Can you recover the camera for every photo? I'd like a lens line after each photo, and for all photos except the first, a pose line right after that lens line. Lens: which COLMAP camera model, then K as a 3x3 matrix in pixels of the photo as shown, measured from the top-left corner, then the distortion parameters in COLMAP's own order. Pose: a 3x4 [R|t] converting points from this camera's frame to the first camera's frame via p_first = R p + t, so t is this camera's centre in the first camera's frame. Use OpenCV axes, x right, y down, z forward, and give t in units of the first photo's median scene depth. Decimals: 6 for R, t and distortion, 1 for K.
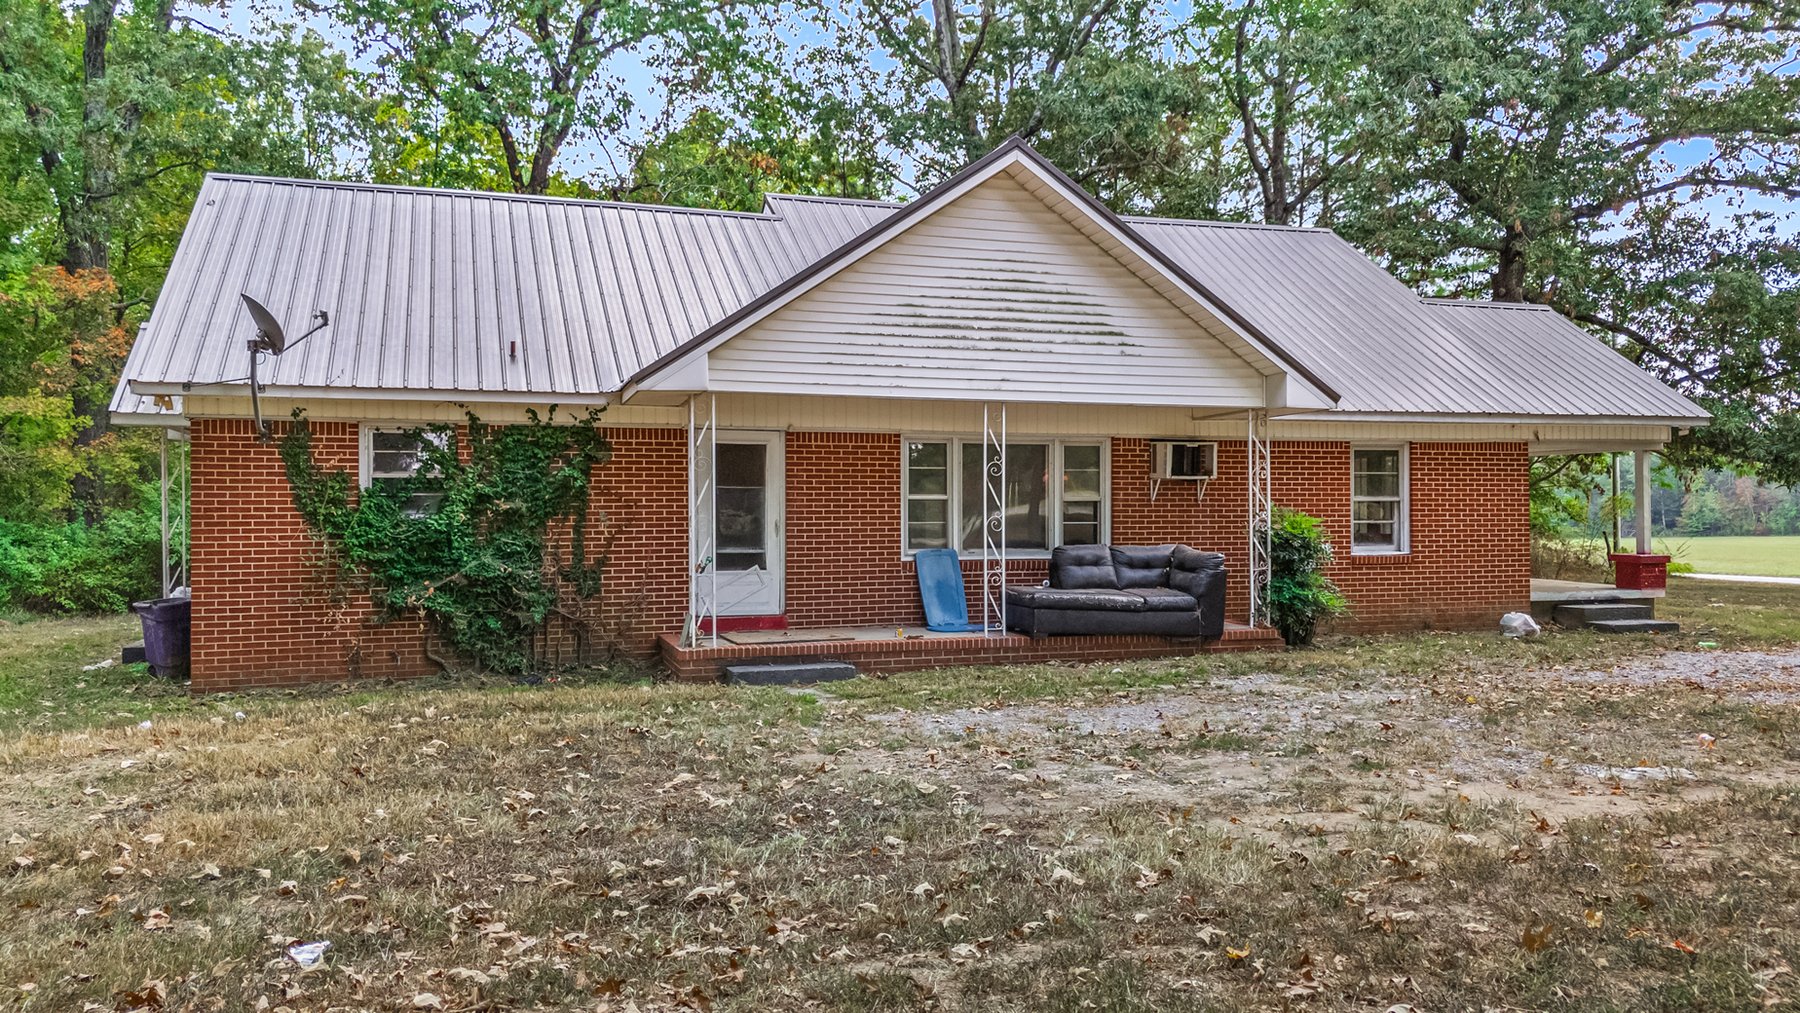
lens RADIAL K [[1342.8, 0, 900.0], [0, 1342.8, 506.5], [0, 0, 1]] dist [0.123112, -0.000614]
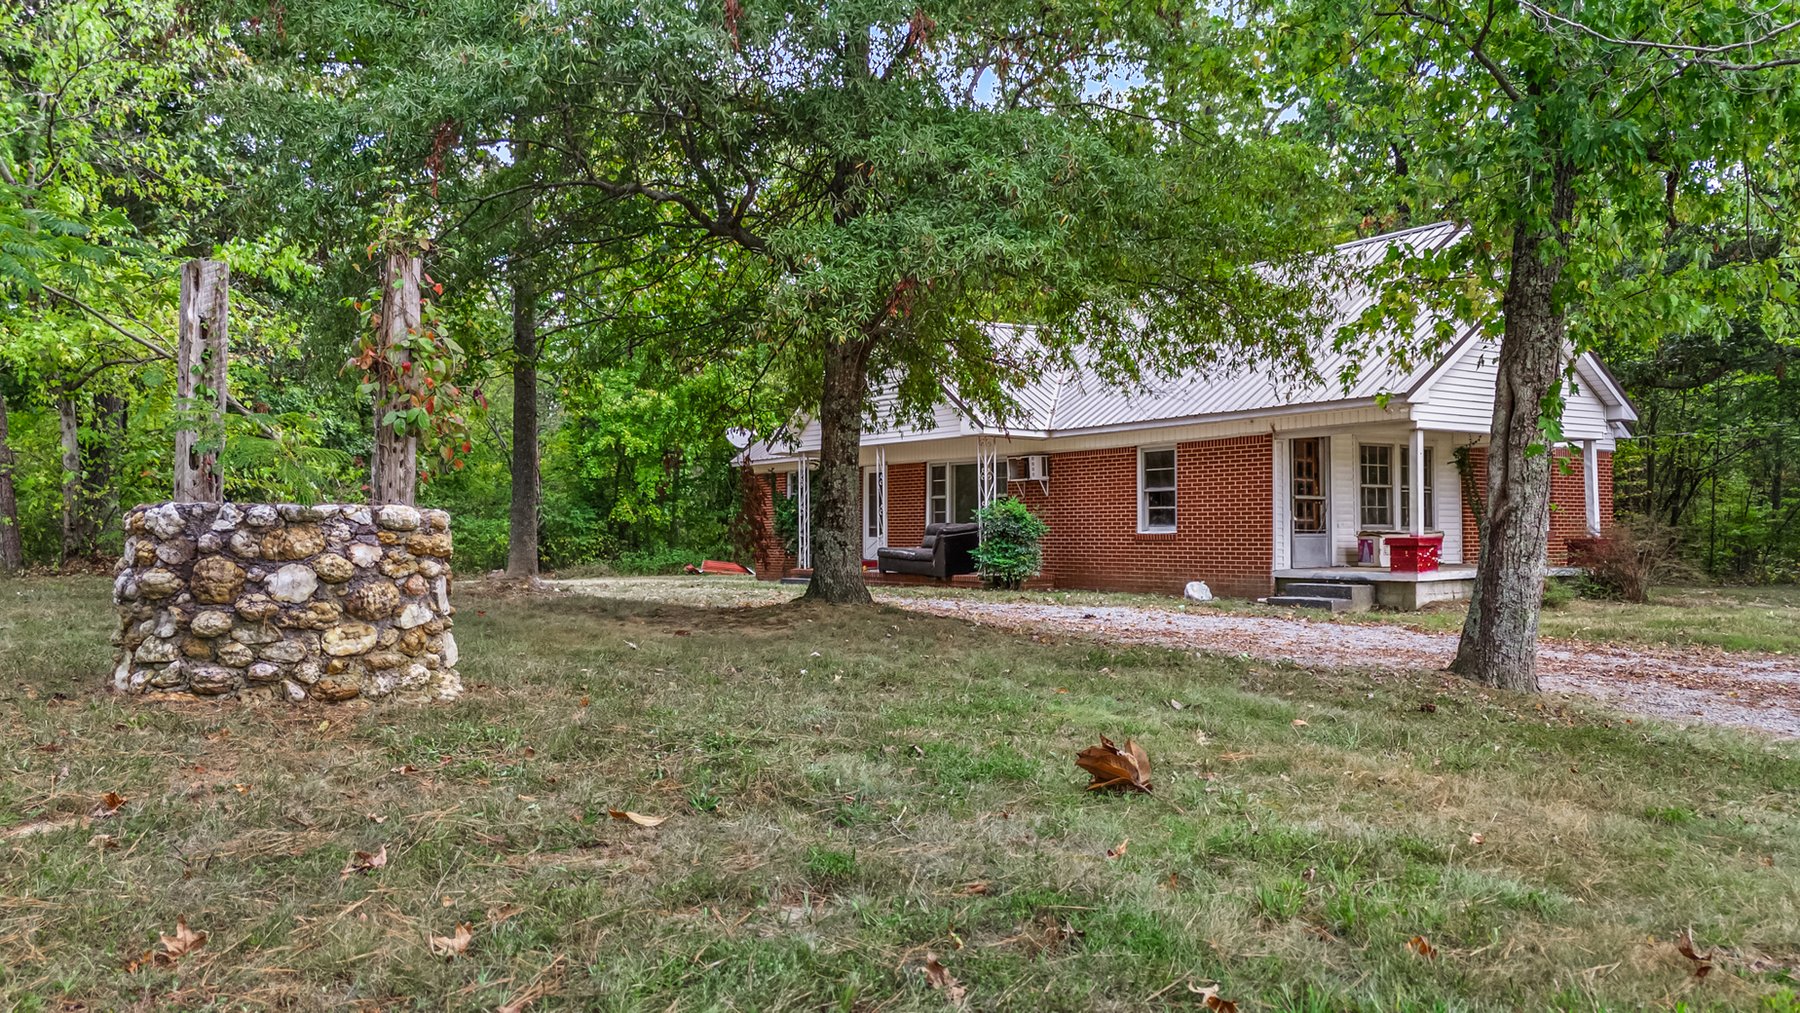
lens RADIAL K [[1342.8, 0, 900.0], [0, 1342.8, 506.5], [0, 0, 1]] dist [0.123112, -0.000614]
pose [[0.273493, -0.007122, -0.961848, 1.767455], [0.030561, 0.999532, 0.001289, 0.001373], [0.961388, -0.029748, 0.273582, 0.502840]]
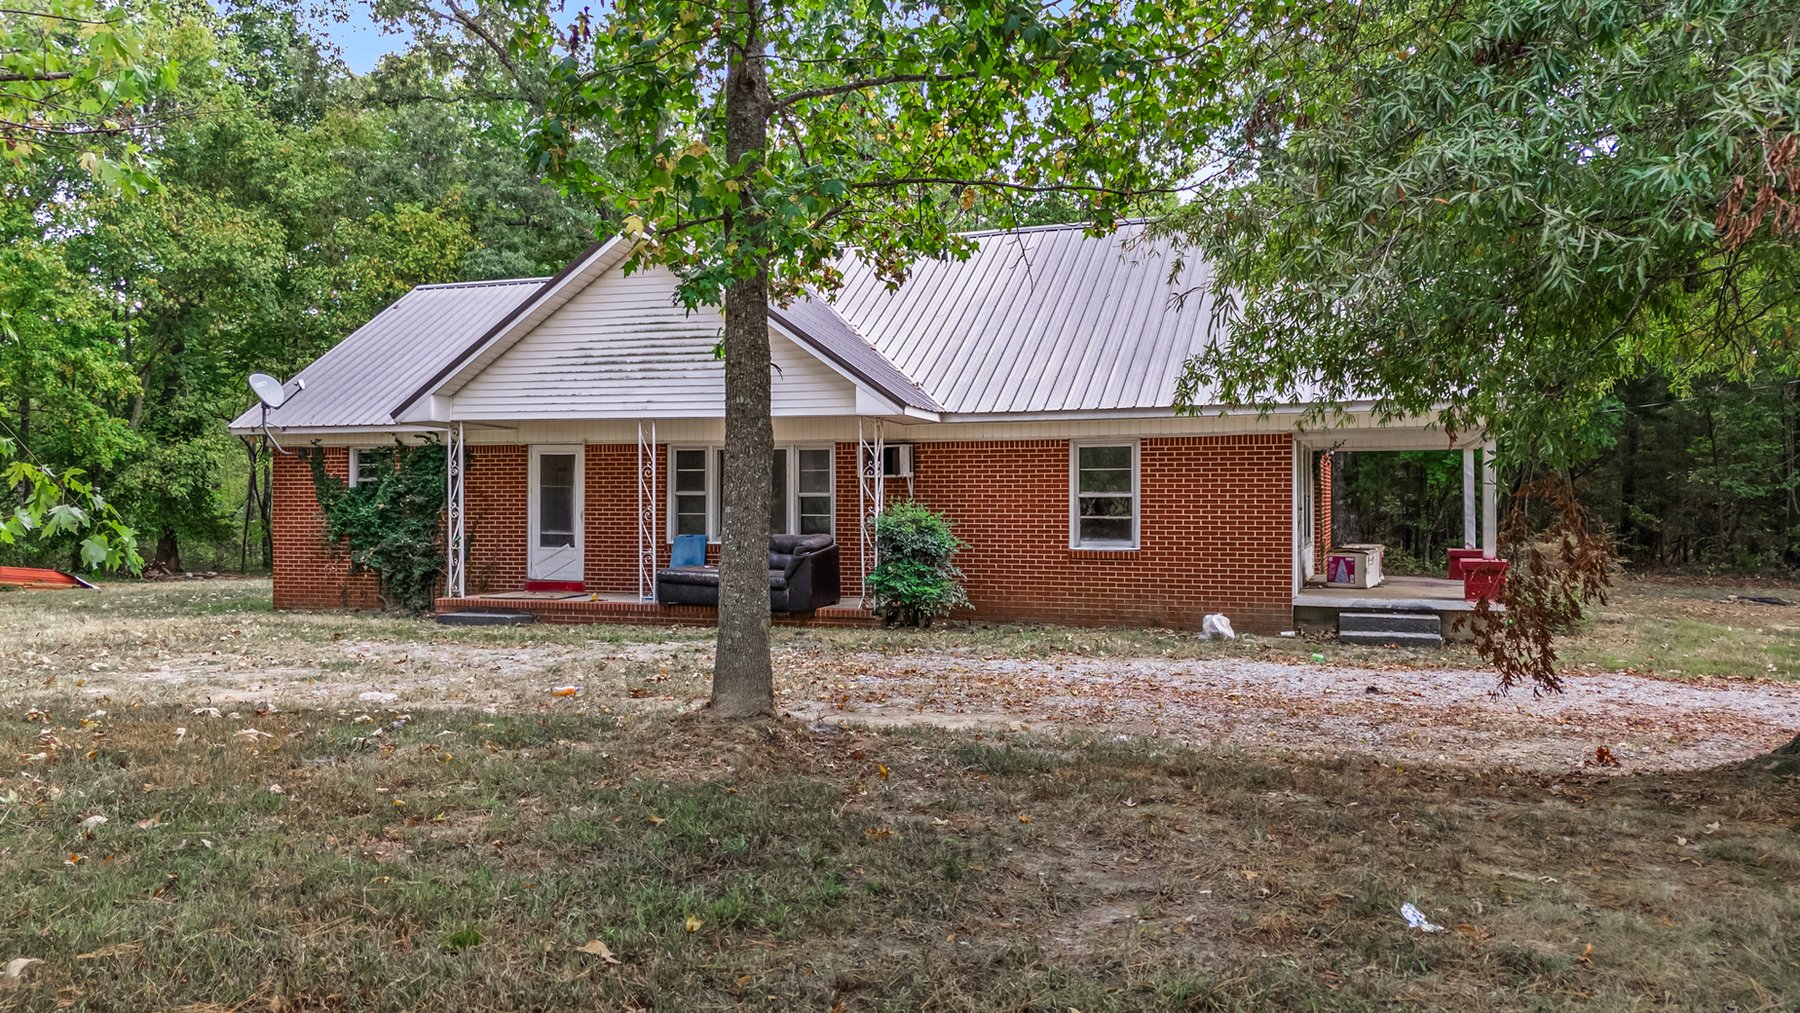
lens RADIAL K [[1342.8, 0, 900.0], [0, 1342.8, 506.5], [0, 0, 1]] dist [0.123112, -0.000614]
pose [[0.776198, 0.006670, -0.630454, 1.021308], [-0.002176, 0.999966, 0.007900, -0.005467], [0.630486, -0.004760, 0.776186, 0.152889]]
